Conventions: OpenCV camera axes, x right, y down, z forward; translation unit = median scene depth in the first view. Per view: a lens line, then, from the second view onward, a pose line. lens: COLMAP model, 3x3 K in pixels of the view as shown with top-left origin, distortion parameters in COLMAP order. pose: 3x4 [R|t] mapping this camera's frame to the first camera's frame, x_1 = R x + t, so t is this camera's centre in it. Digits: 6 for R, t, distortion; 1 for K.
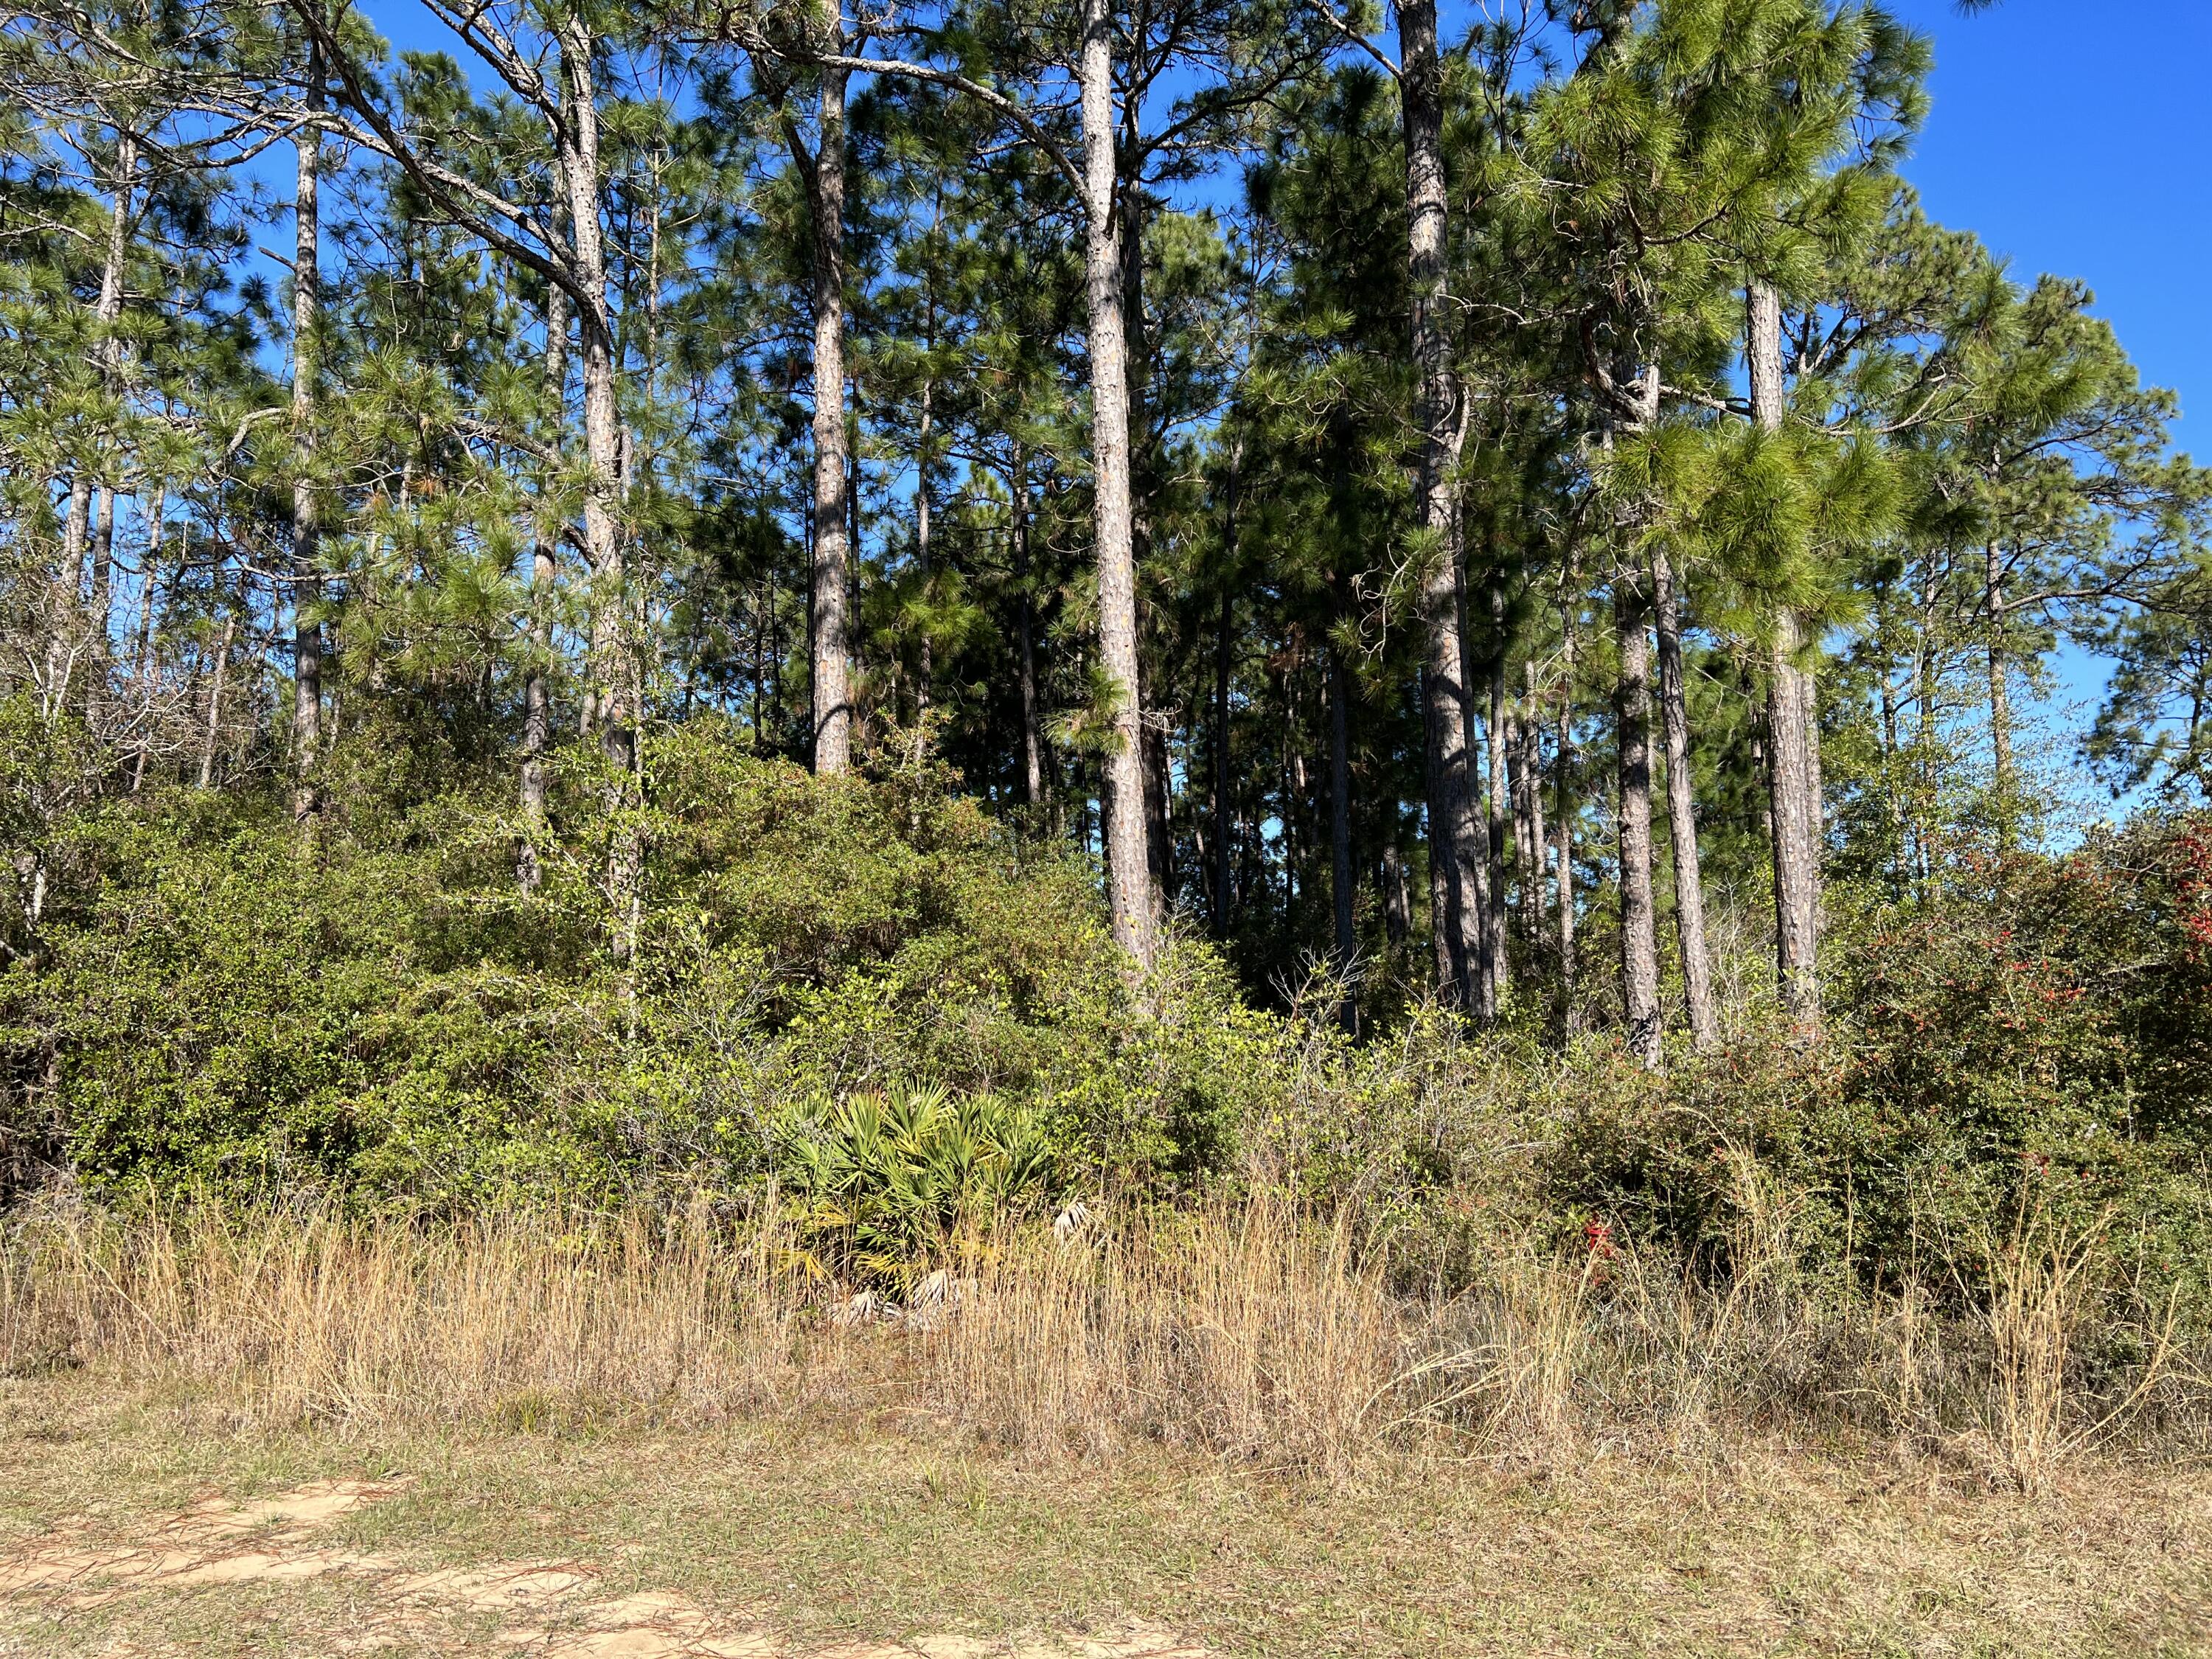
lens RADIAL K [[1694.8, 0, 1092.8], [0, 1694.8, 827.9], [0, 0, 1]] dist [0.038666, -0.046775]
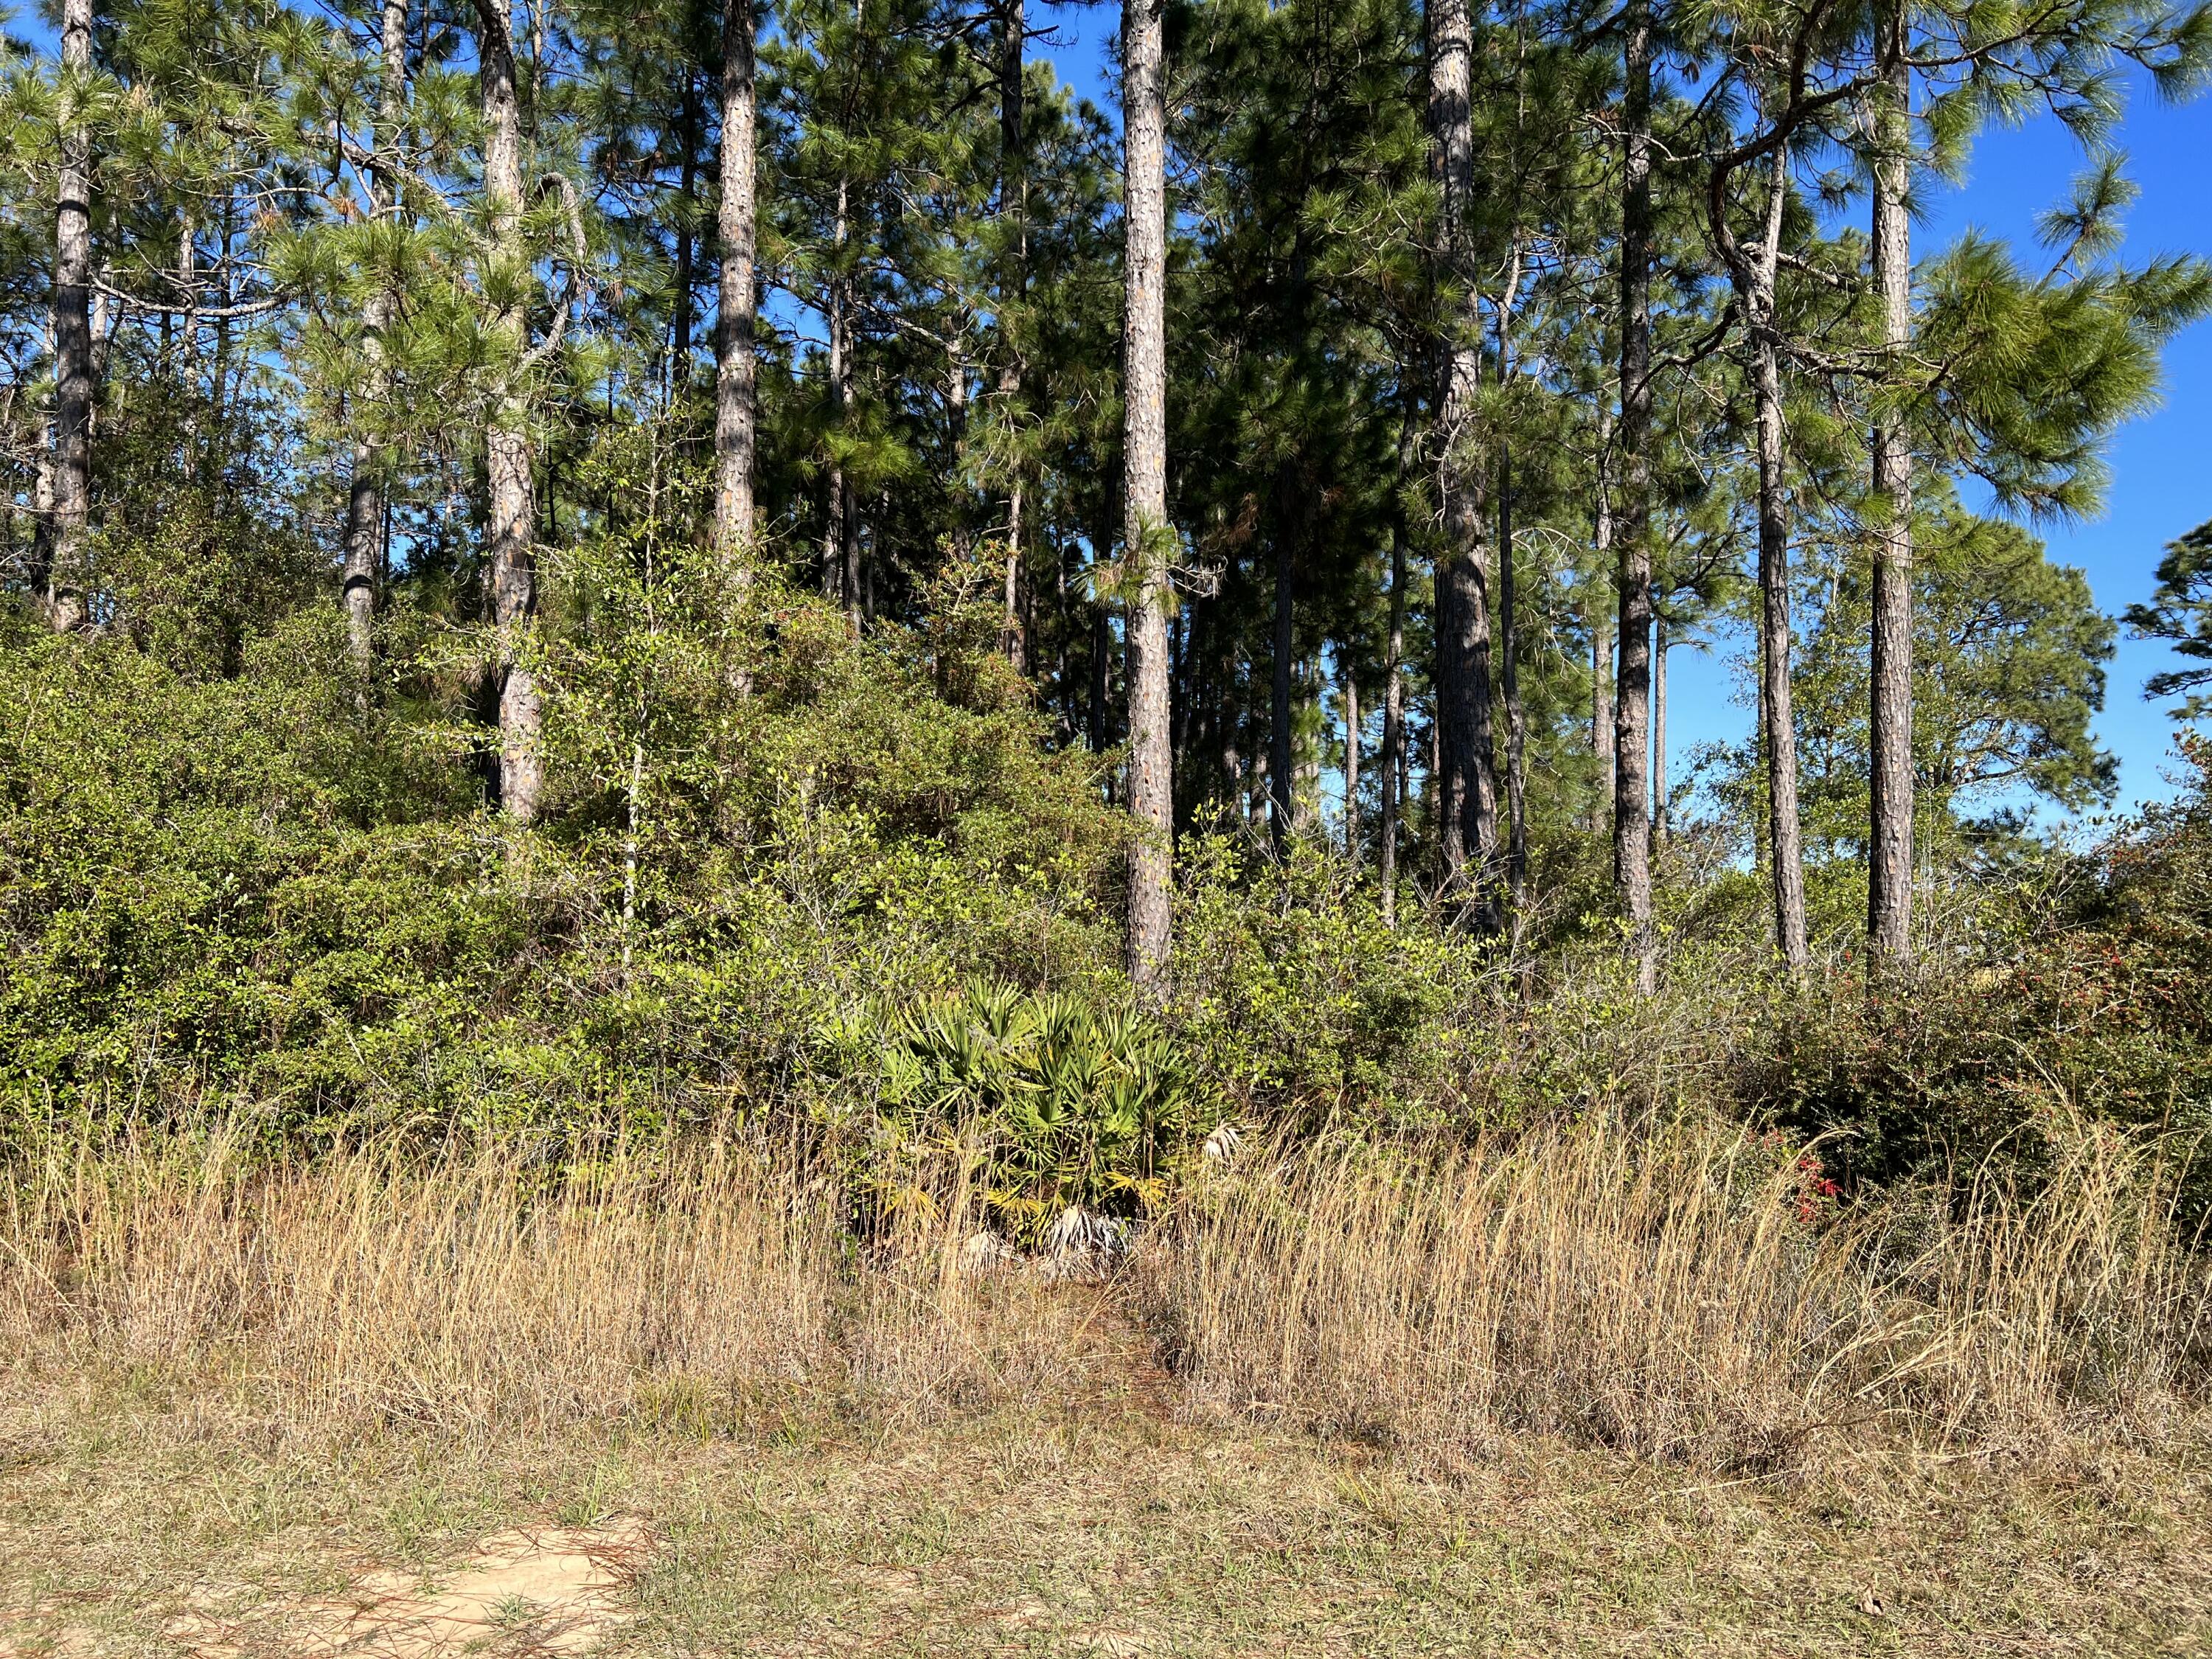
lens RADIAL K [[1687.6, 0, 1105.8], [0, 1687.6, 833.1], [0, 0, 1]] dist [0.000000, 0.000905]
pose [[0.977952, 0.041124, 0.204739, -0.186914], [-0.053455, 0.997051, 0.055063, 0.023009], [-0.201871, -0.064793, 0.977267, 0.149148]]
